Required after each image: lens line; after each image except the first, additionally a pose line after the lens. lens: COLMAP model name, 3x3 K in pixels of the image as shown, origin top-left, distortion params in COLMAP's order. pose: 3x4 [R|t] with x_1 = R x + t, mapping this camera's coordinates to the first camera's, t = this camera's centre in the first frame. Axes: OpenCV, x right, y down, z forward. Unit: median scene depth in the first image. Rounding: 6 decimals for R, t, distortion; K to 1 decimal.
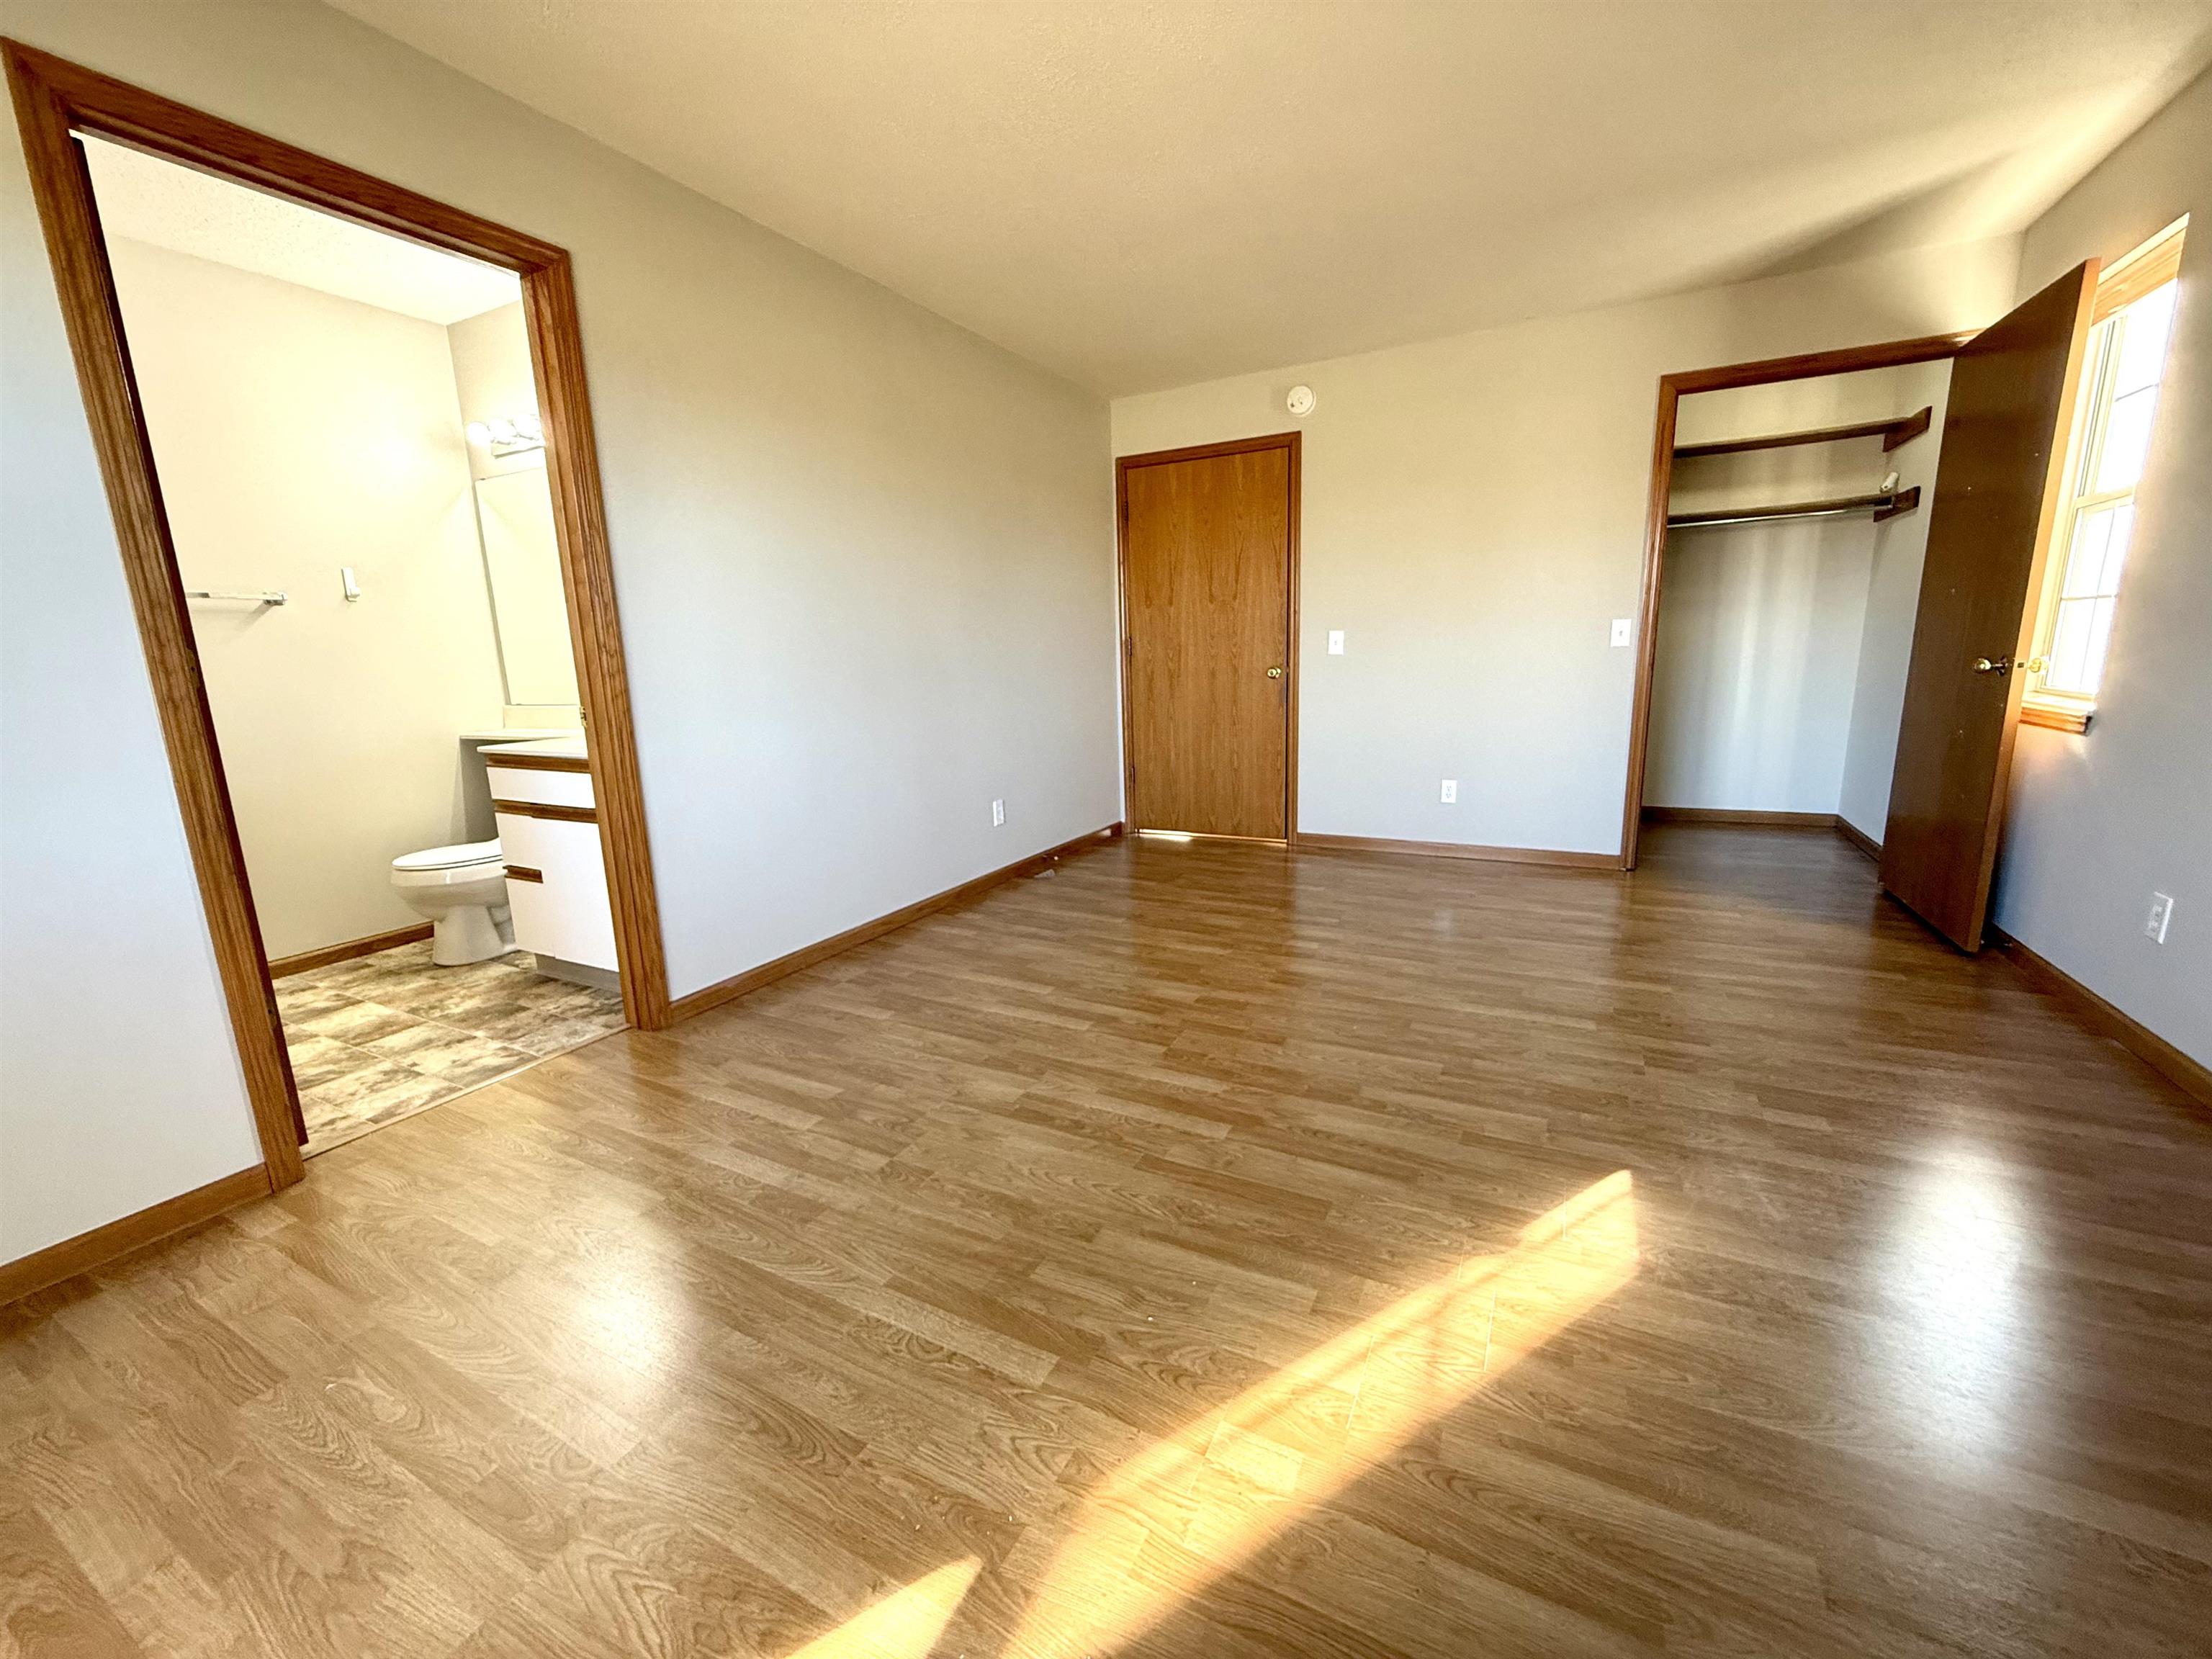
lens RADIAL K [[877.6, 0, 1097.5], [0, 877.6, 828.0], [0, 0, 1]] dist [-0.000618, 0.000450]
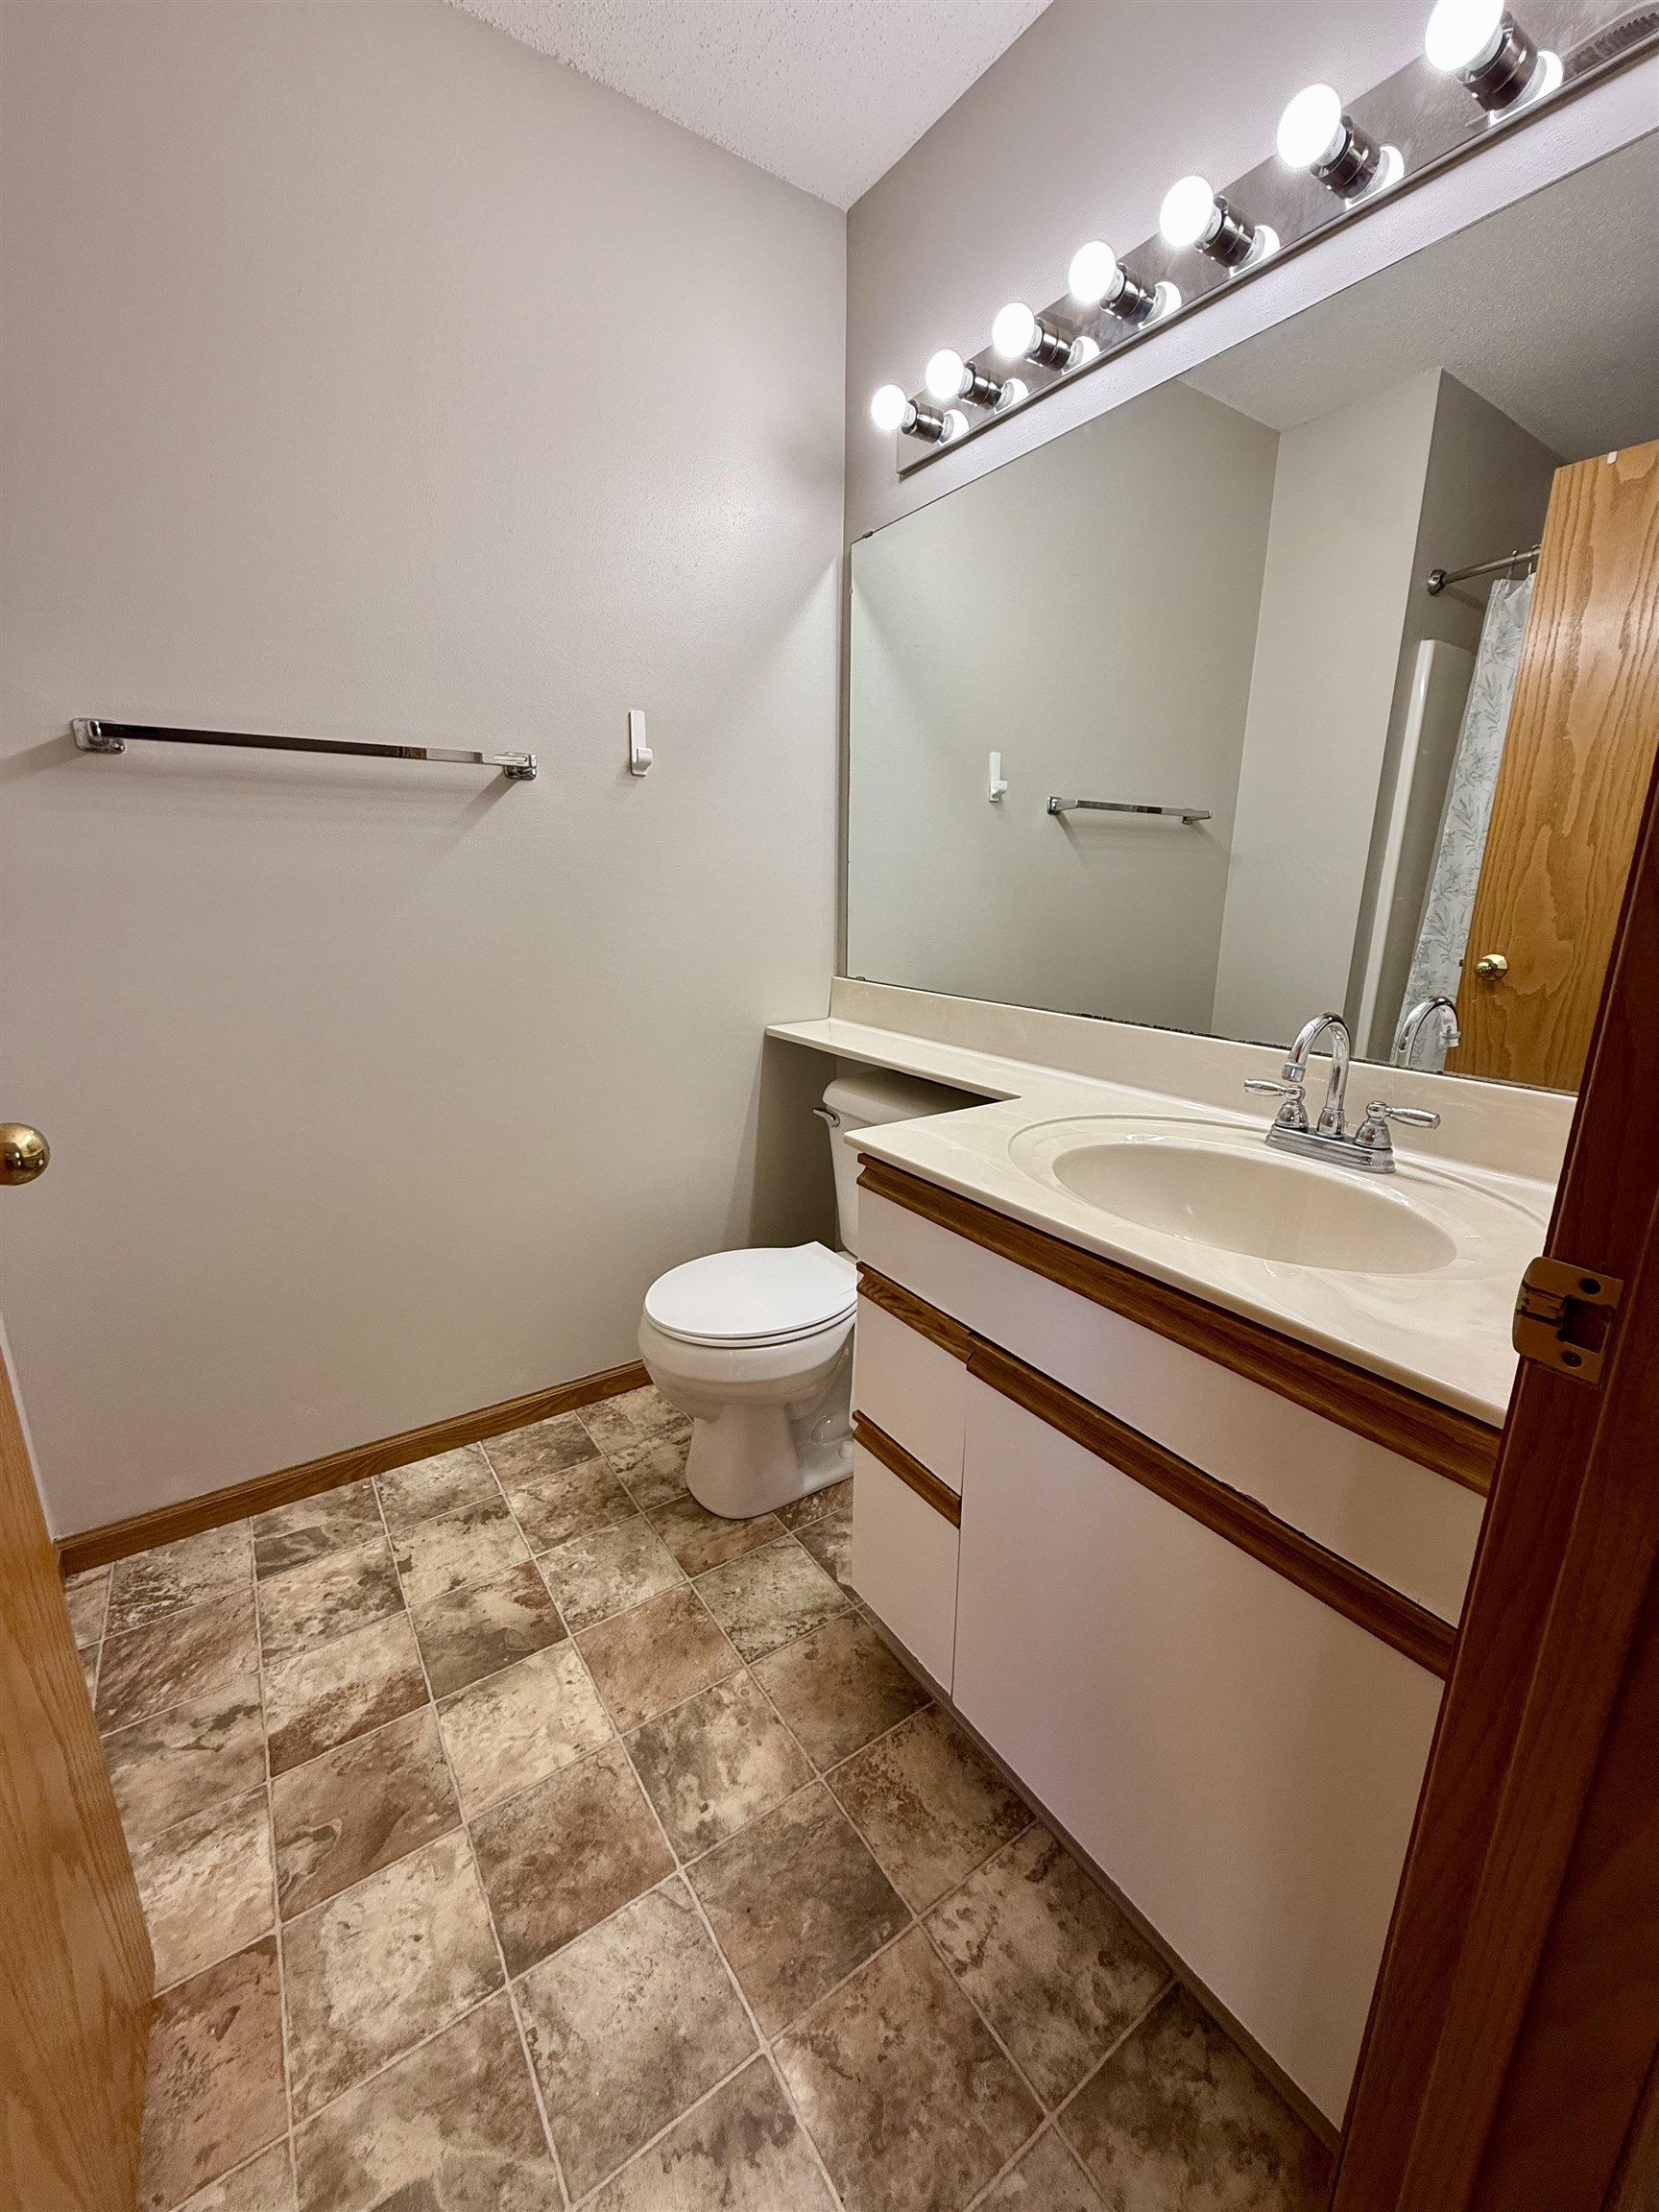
lens RADIAL K [[877.6, 0, 838.3], [0, 877.6, 1099.1], [0, 0, 1]] dist [-0.000618, 0.000450]
pose [[0.887211, 0.153689, -0.435013, -0.600036], [-0.128593, 0.987895, 0.086754, -0.157938], [0.443081, -0.021029, 0.896235, 0.714880]]
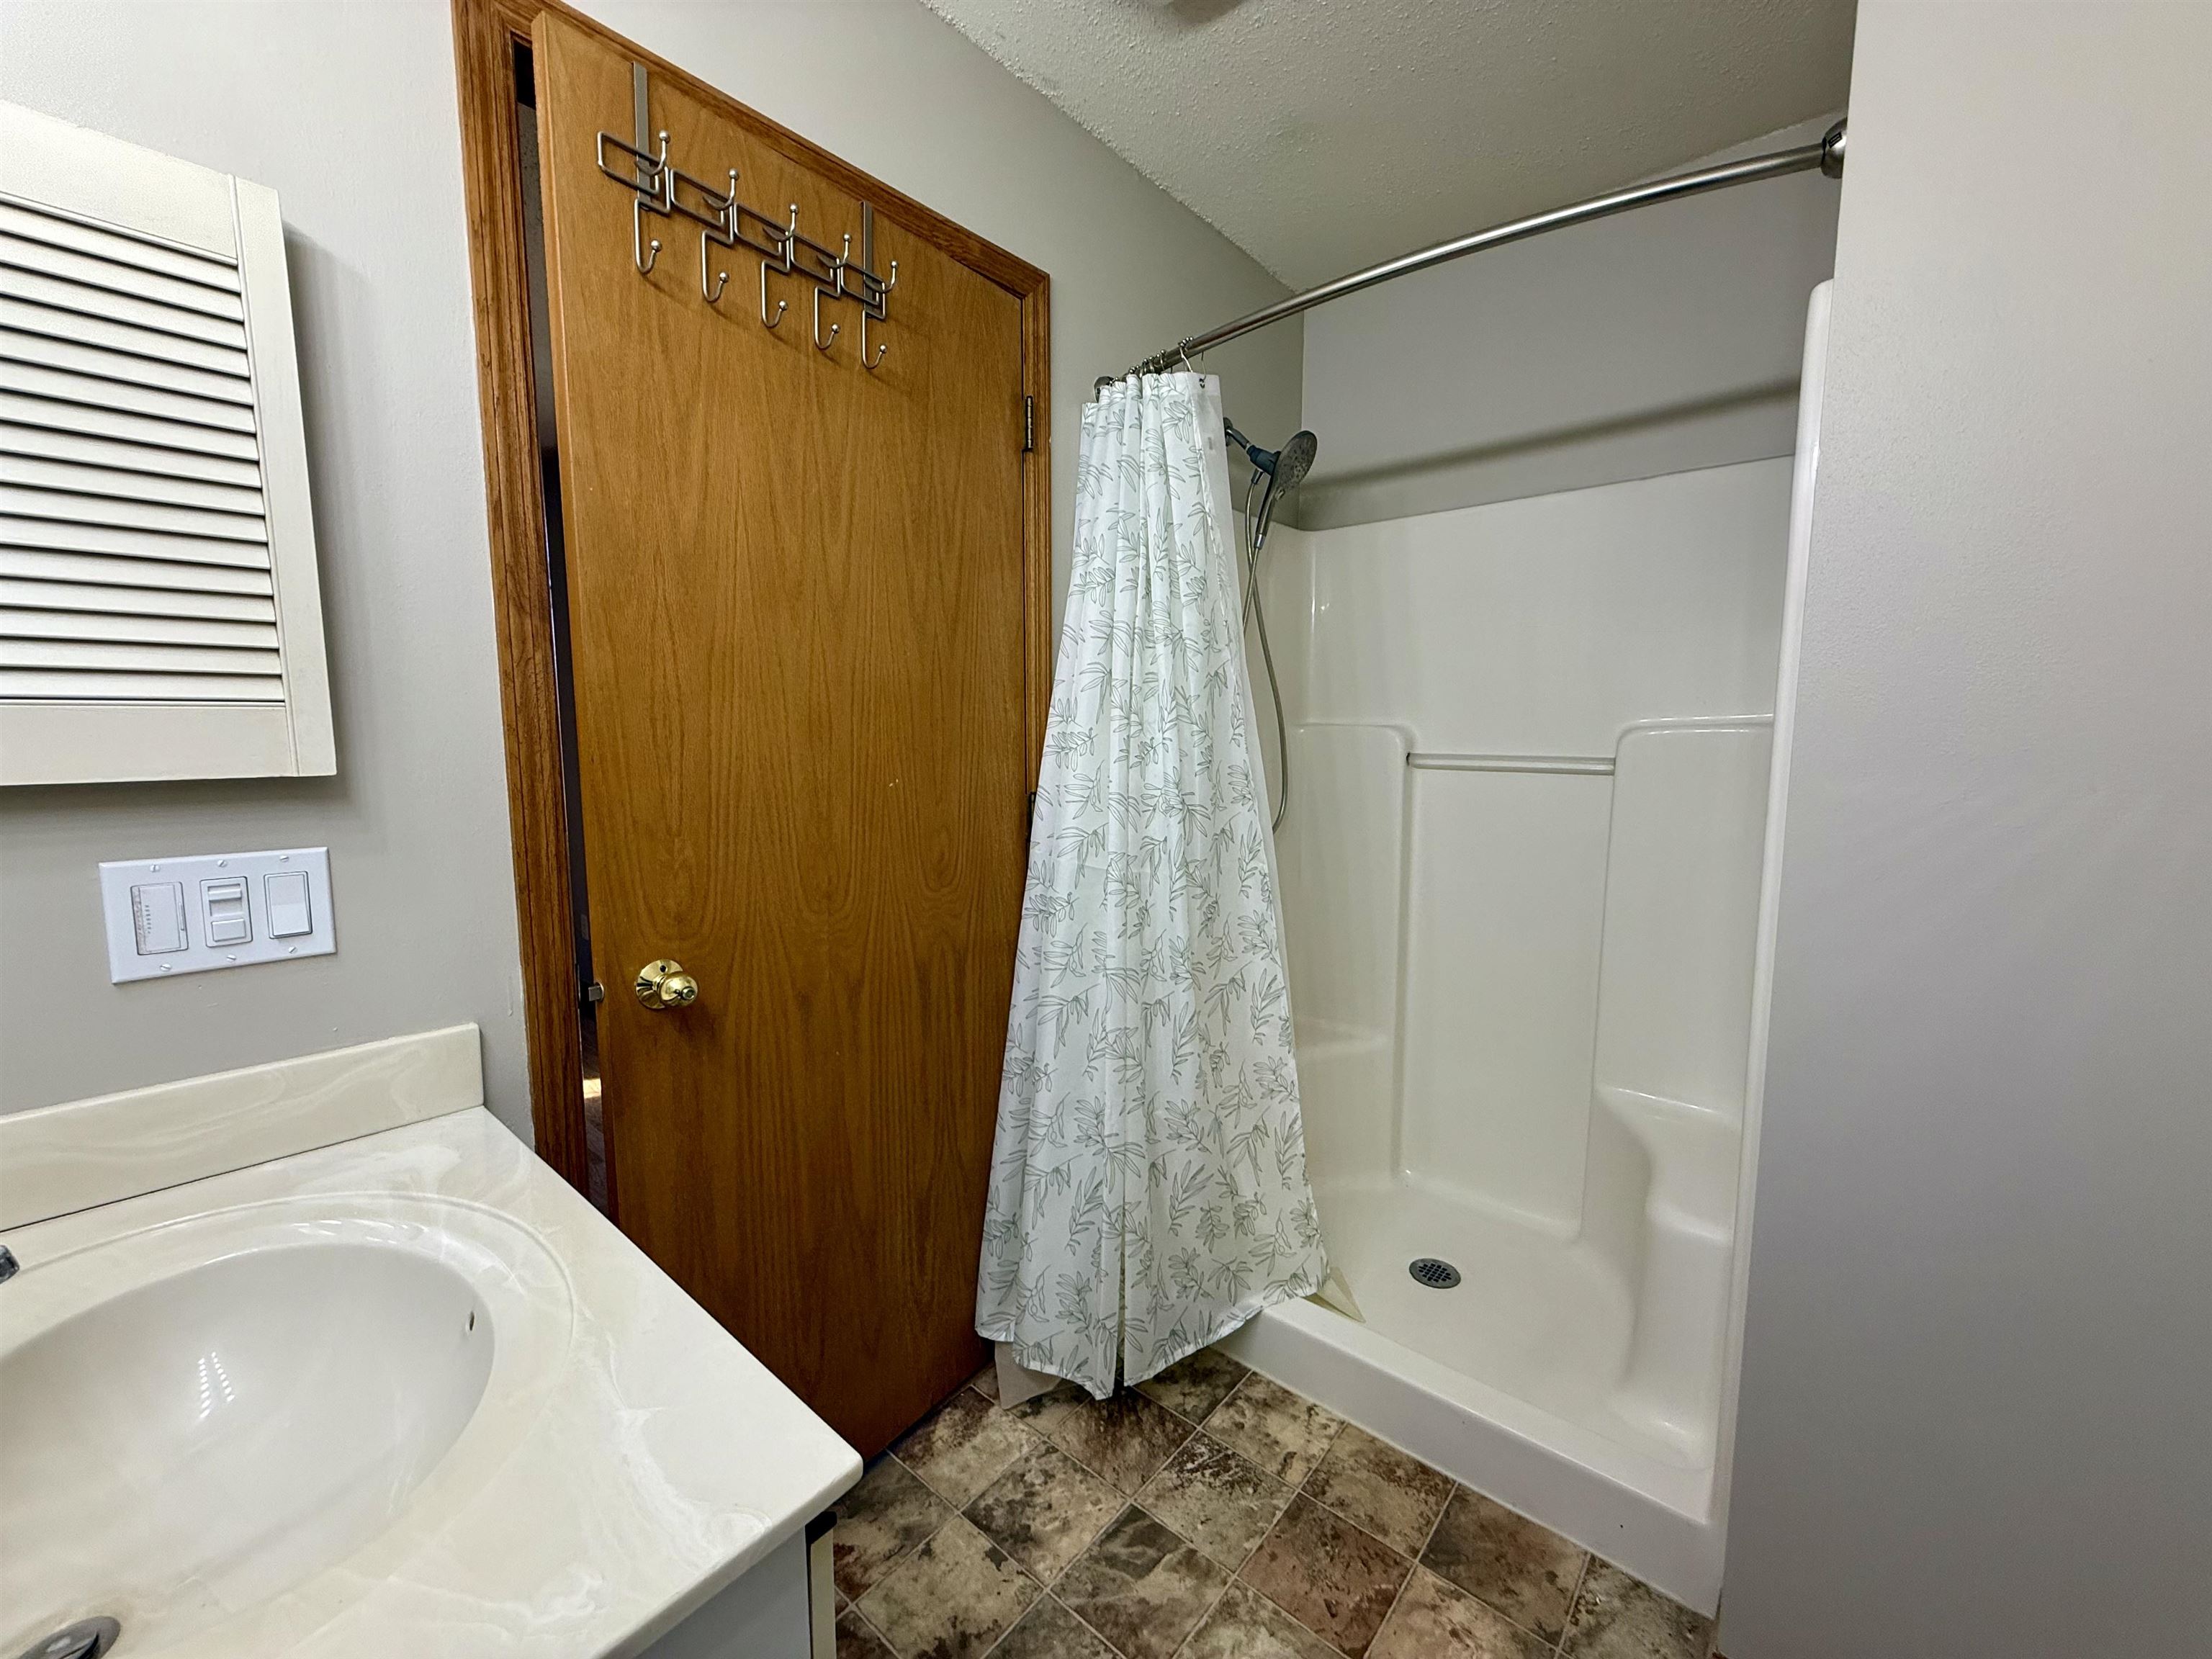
lens RADIAL K [[880.9, 0, 1093.9], [0, 880.9, 822.9], [0, 0, 1]] dist [-0.000257, -0.000134]
pose [[-0.973981, 0.007095, 0.226519, -0.889708], [0.075285, 0.952877, 0.293866, -0.302145], [-0.213759, 0.303273, -0.928618, 1.250427]]
